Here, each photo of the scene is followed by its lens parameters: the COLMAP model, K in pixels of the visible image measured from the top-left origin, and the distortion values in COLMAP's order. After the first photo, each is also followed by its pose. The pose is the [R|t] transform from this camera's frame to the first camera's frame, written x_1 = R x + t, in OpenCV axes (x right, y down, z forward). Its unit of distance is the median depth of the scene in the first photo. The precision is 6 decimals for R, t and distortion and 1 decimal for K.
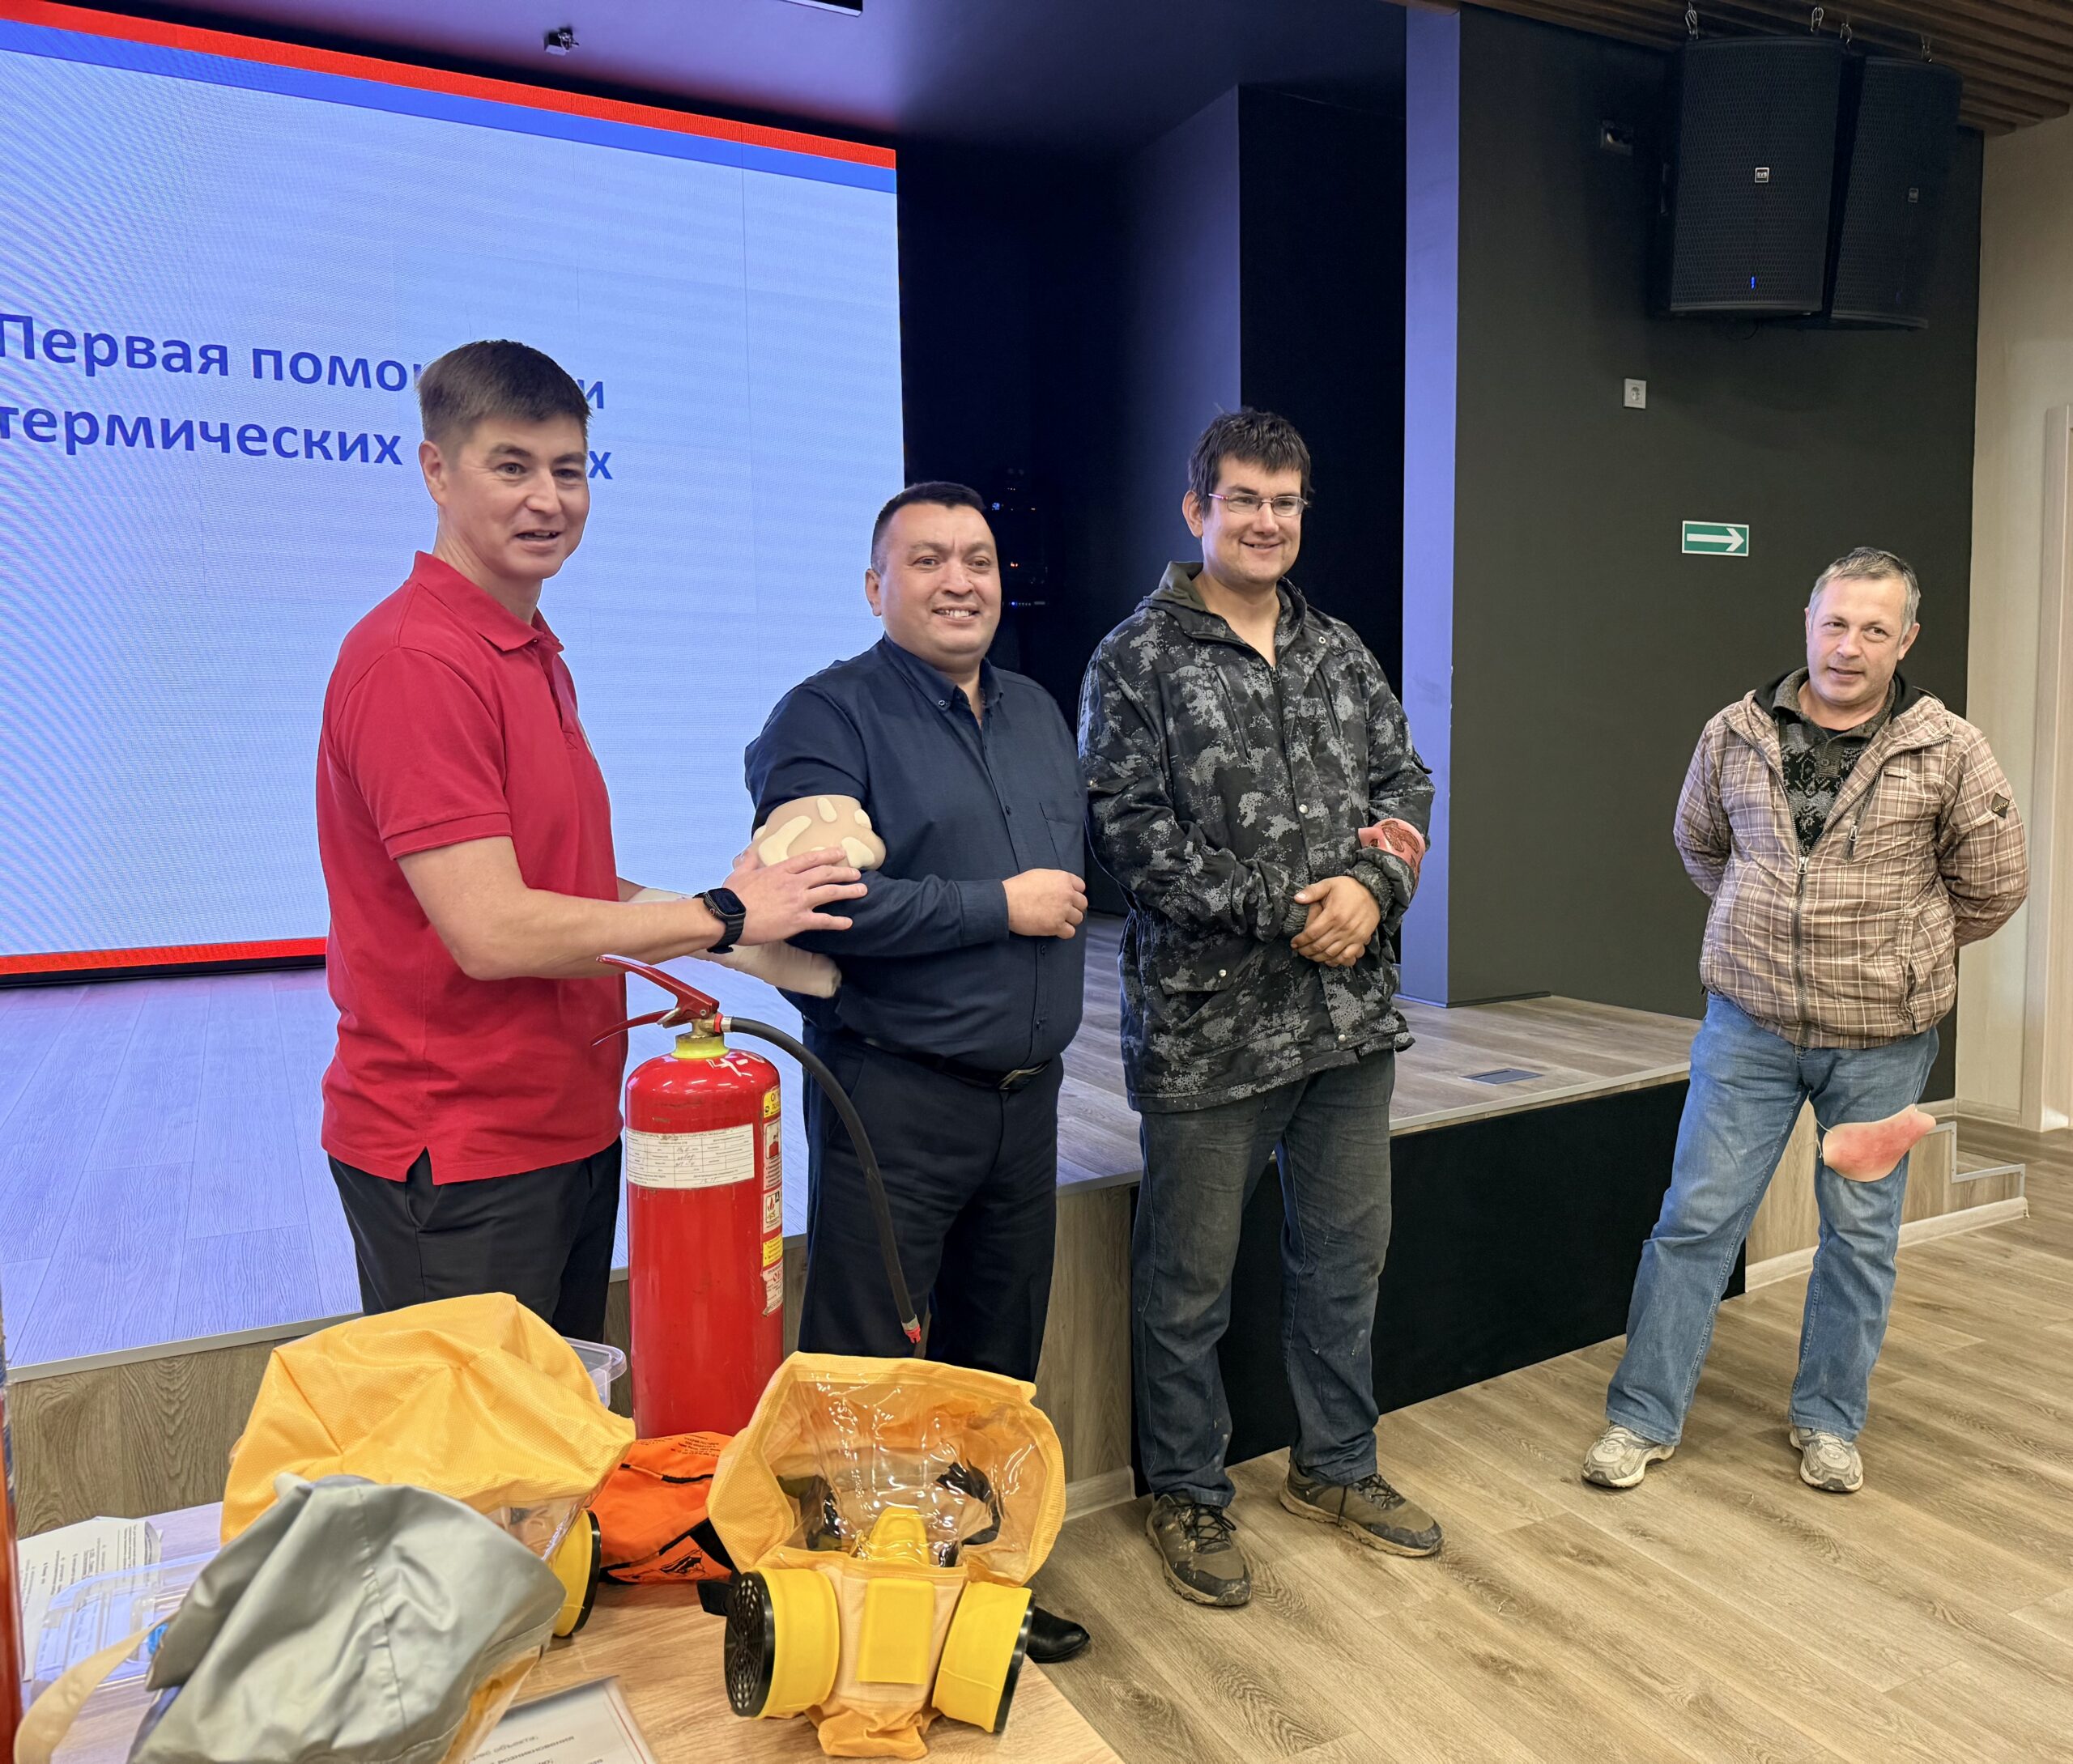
lens RADIAL K [[1651.1, 0, 1179.9], [0, 1651.1, 875.4], [0, 0, 1]] dist [0.029374, -0.047409]
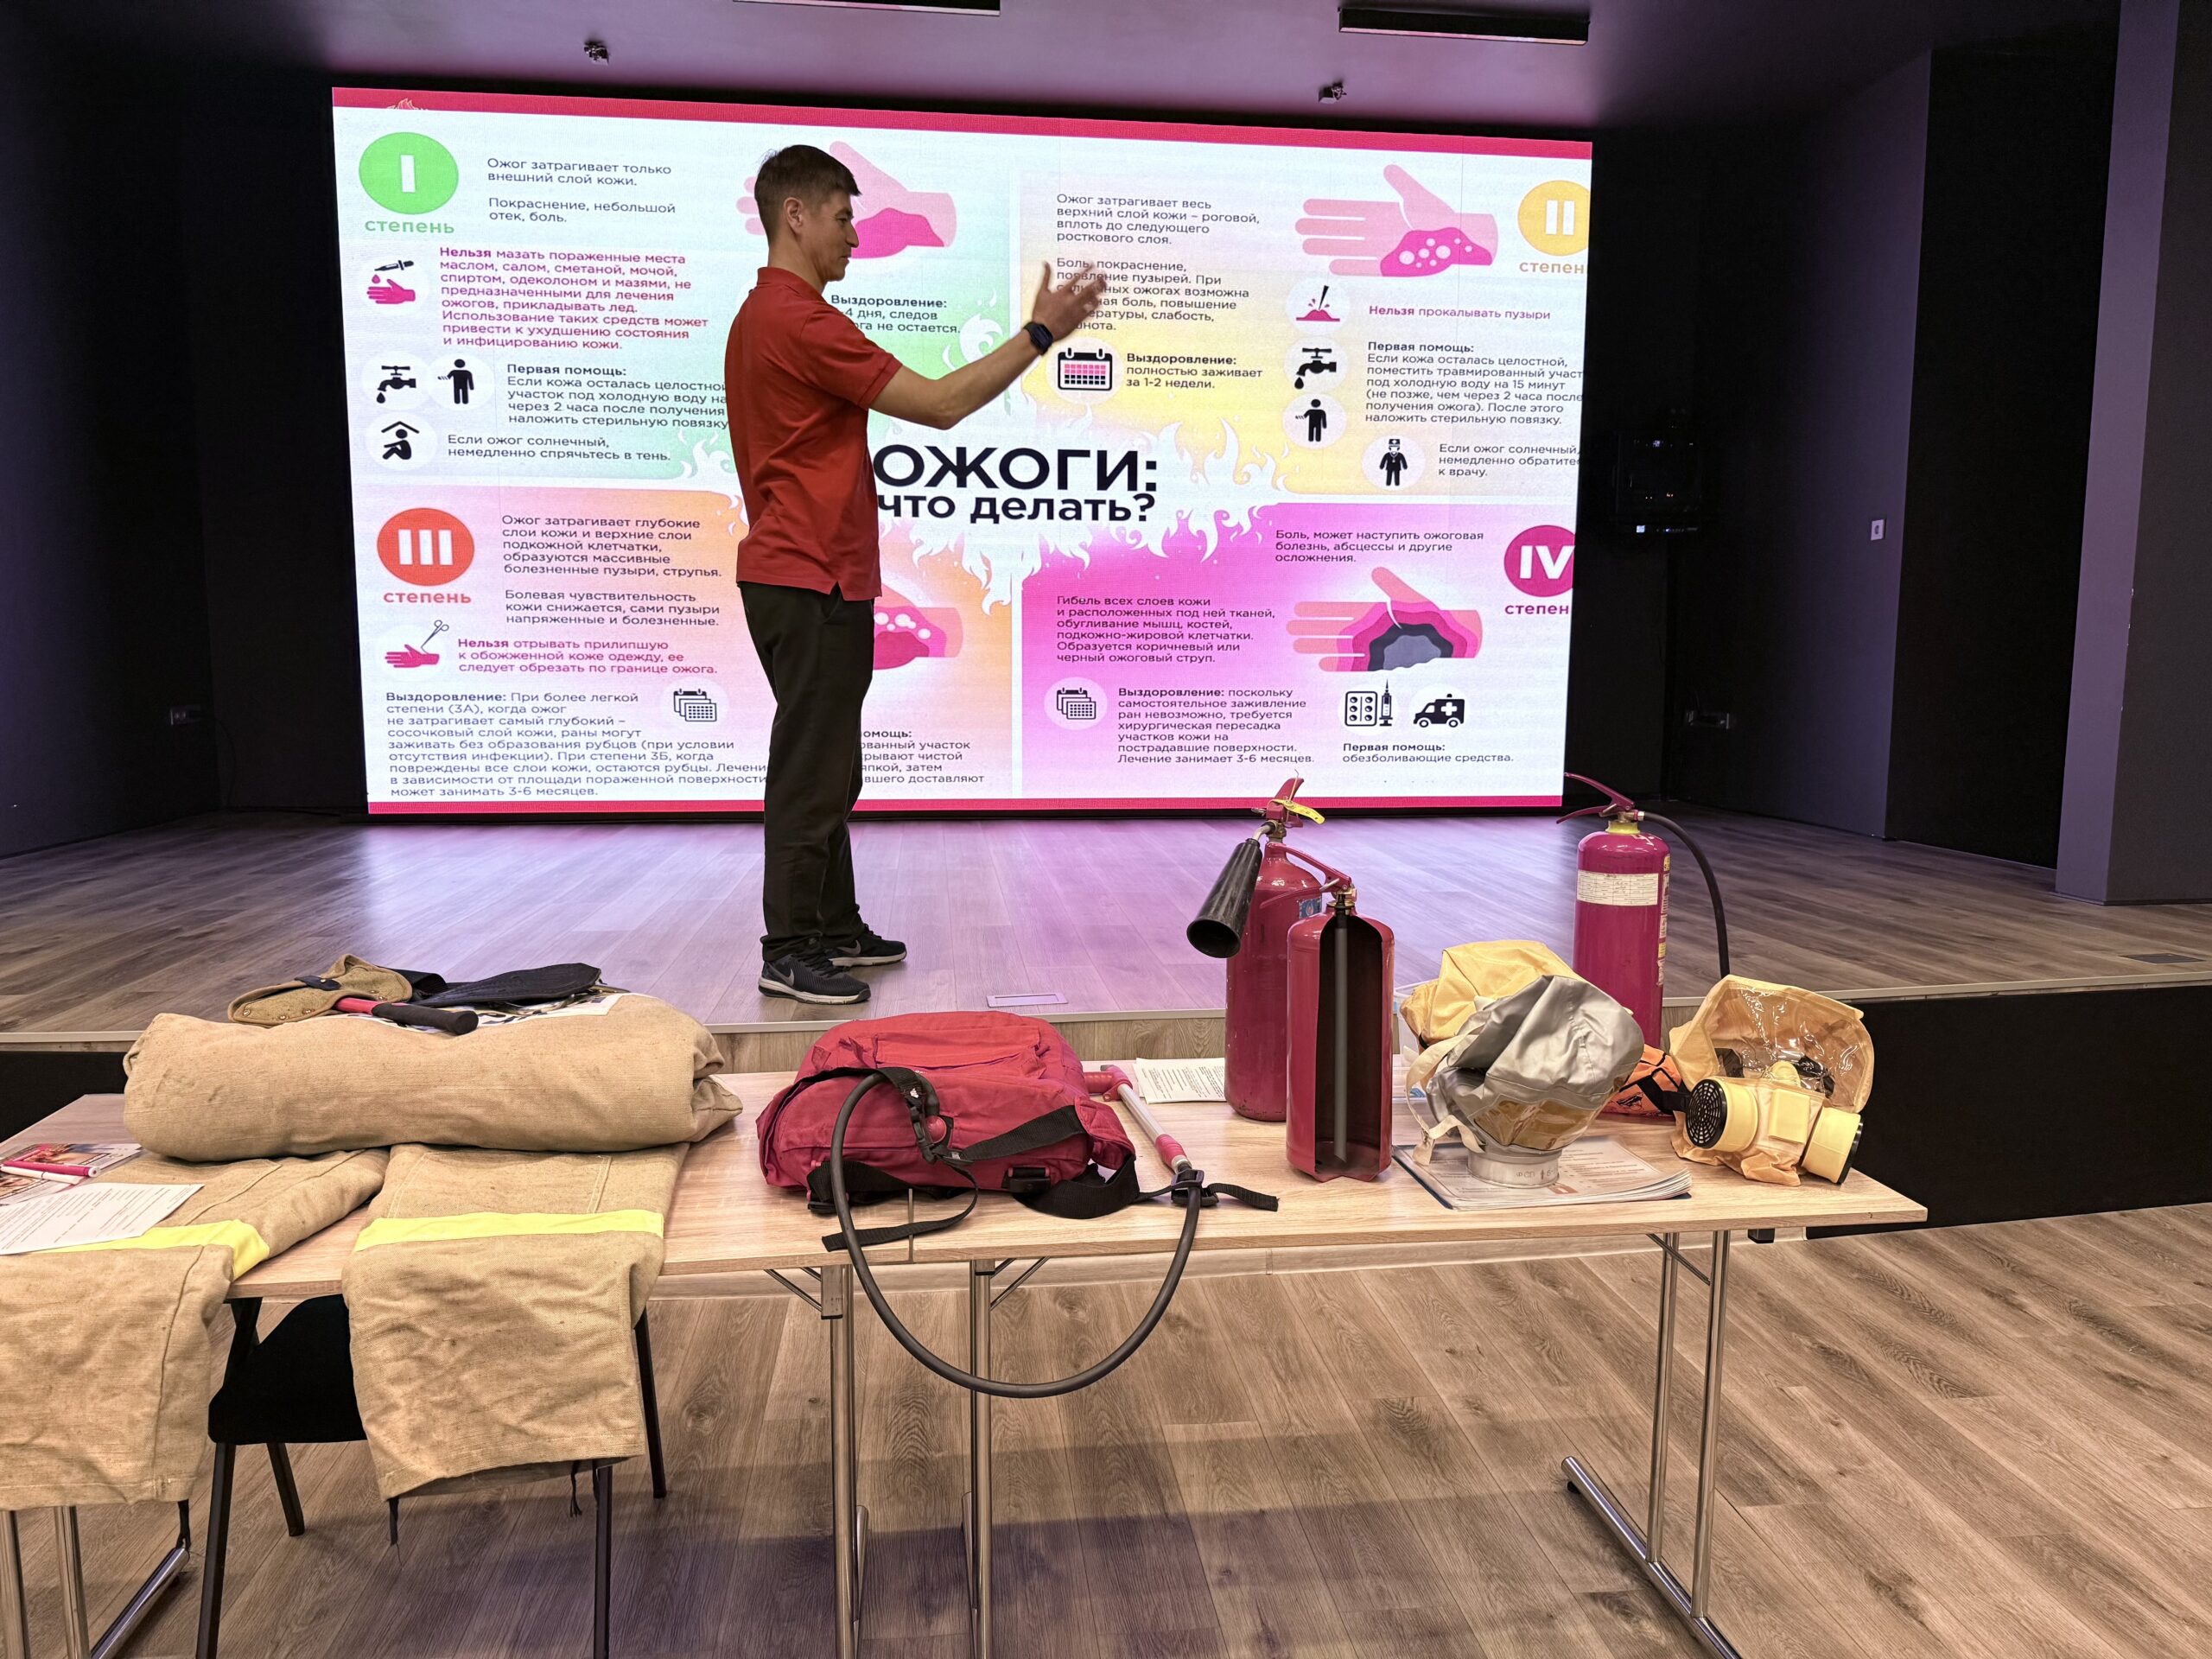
lens RADIAL K [[1565.7, 0, 1102.3], [0, 1565.7, 853.0], [0, 0, 1]] dist [0.011286, -0.017104]
pose [[0.920398, 0.059031, -0.386500, -0.066204], [-0.042522, 0.997786, 0.051133, 0.029029], [0.388663, -0.030628, 0.920871, -0.290975]]
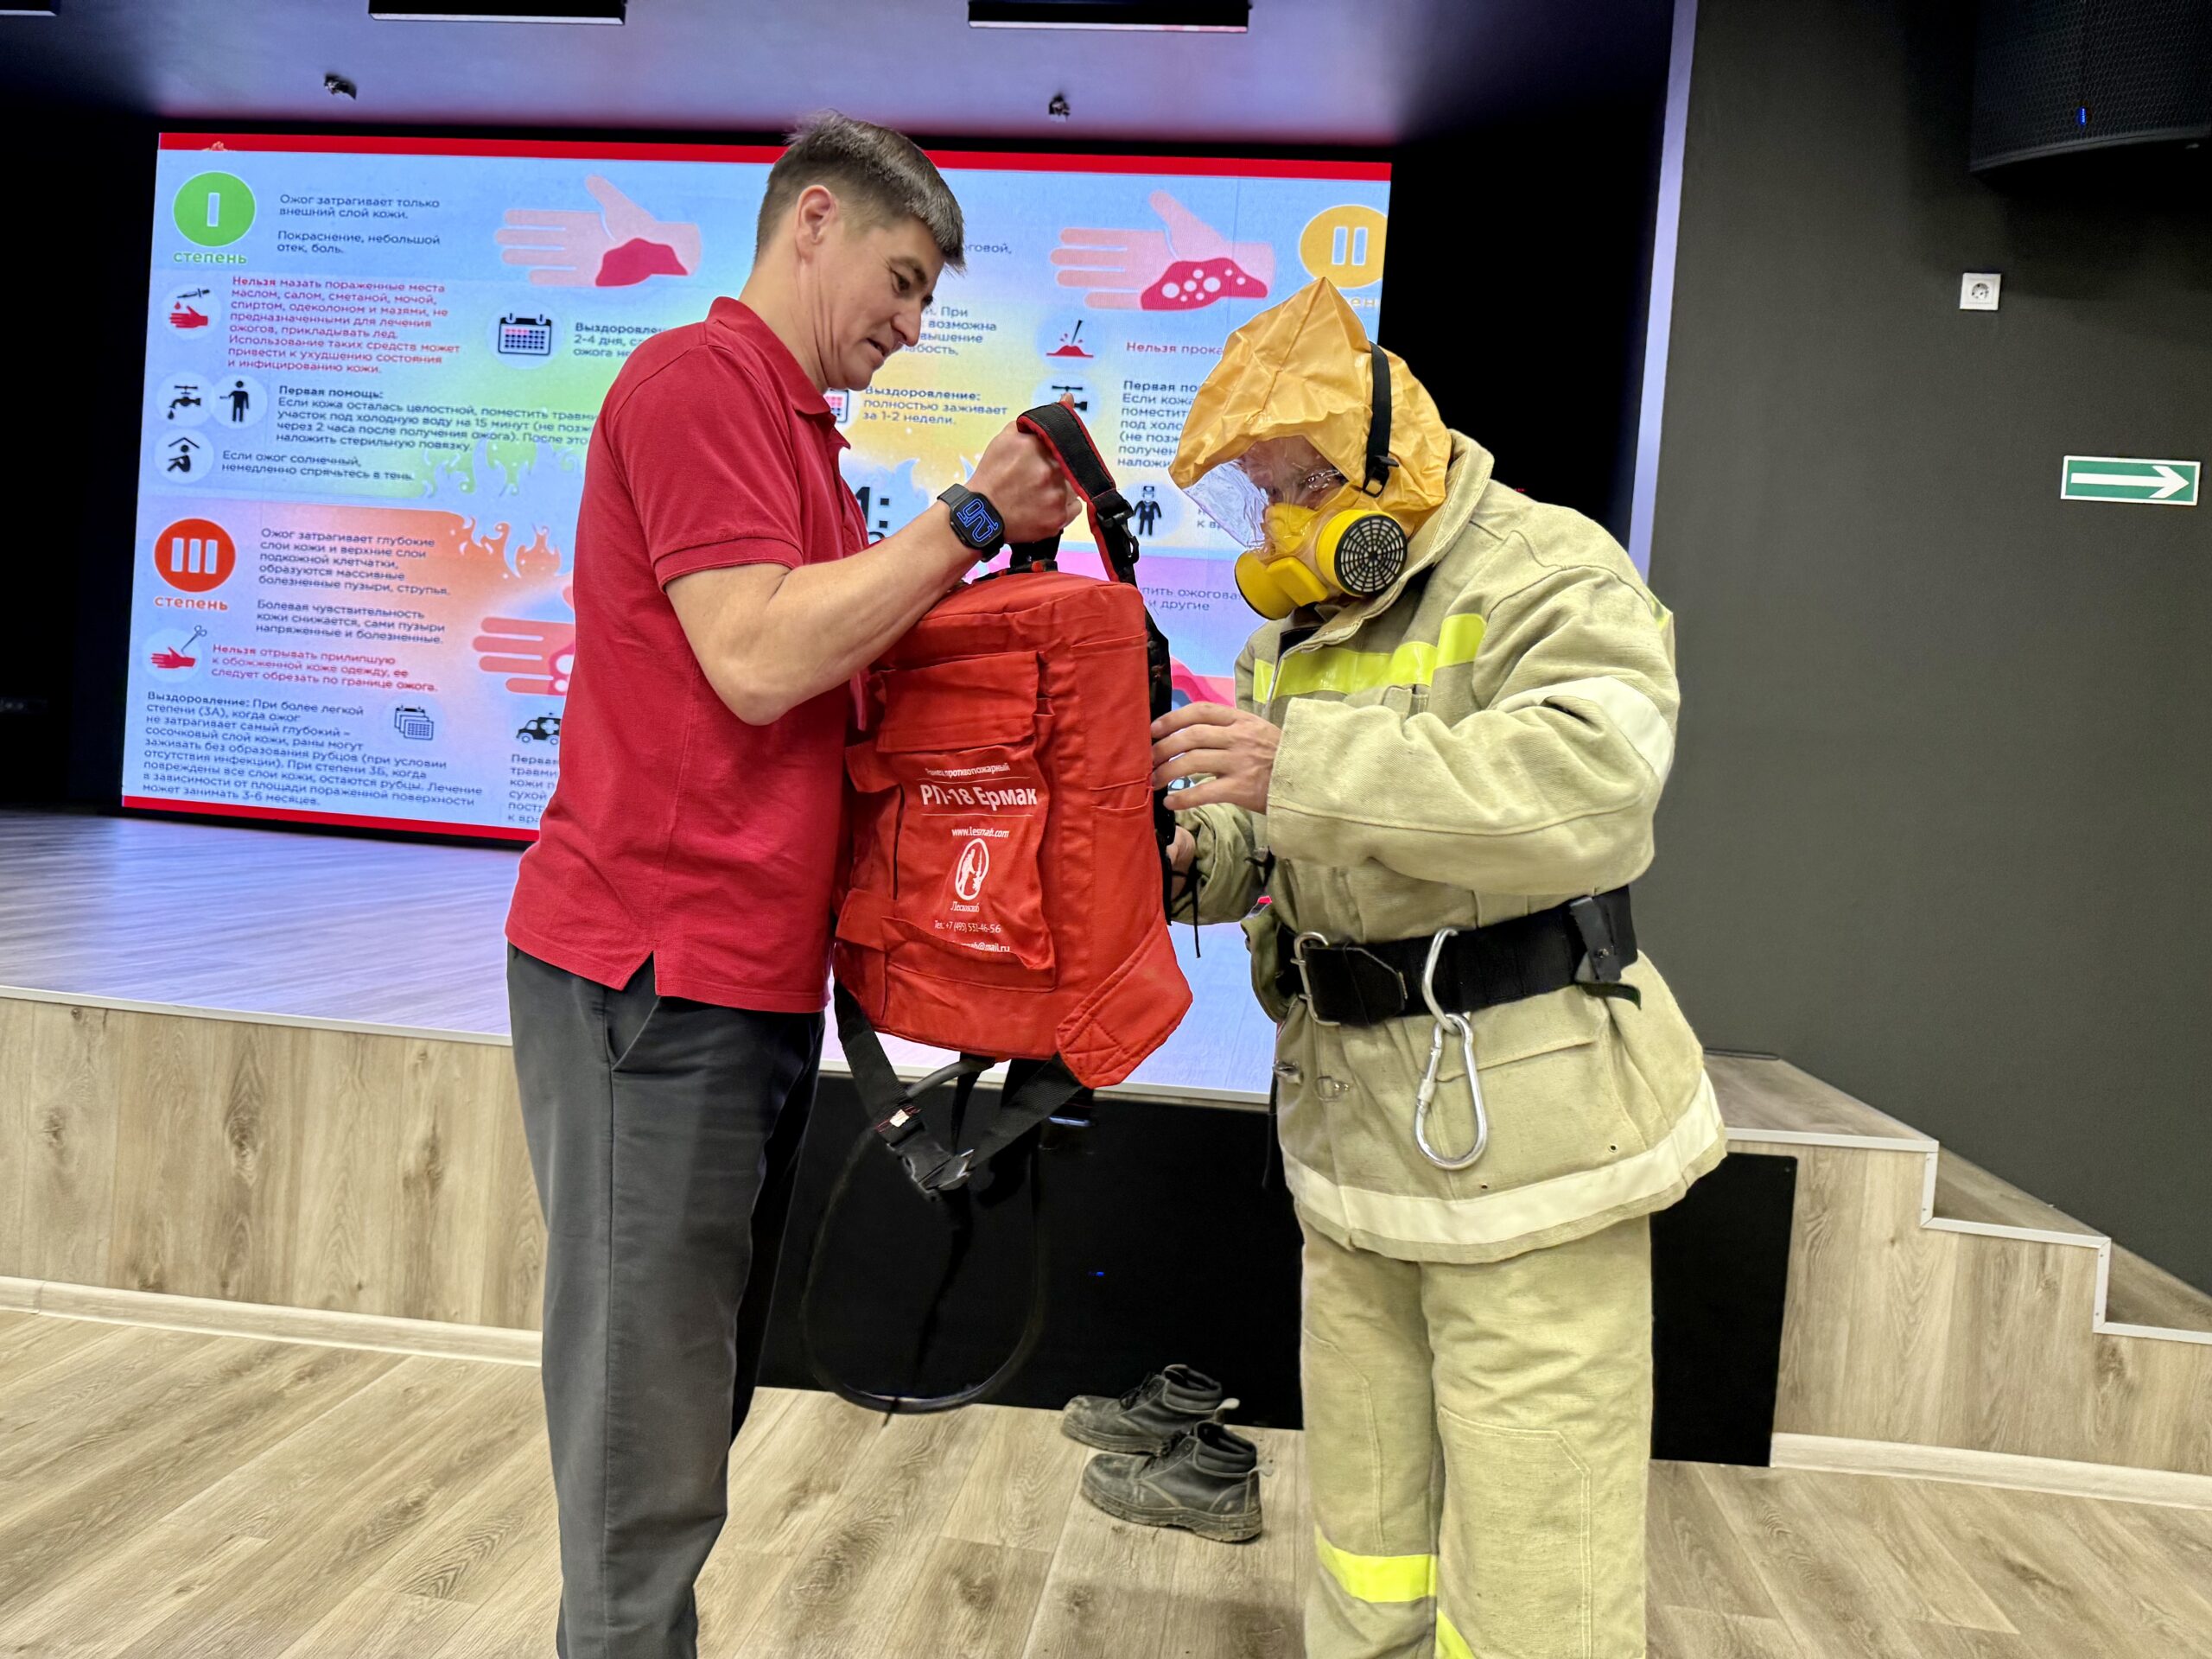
lens RADIAL K [[1565.7, 0, 1106.1], [0, 1565.7, 833.2], [0, 0, 1]] dist [0.011286, -0.017104]
pose [[0.797953, 0.090525, -0.595883, 0.585069], [-0.129175, 0.991369, -0.022373, 0.034952], [0.588715, 0.094825, 0.802760, 0.298695]]
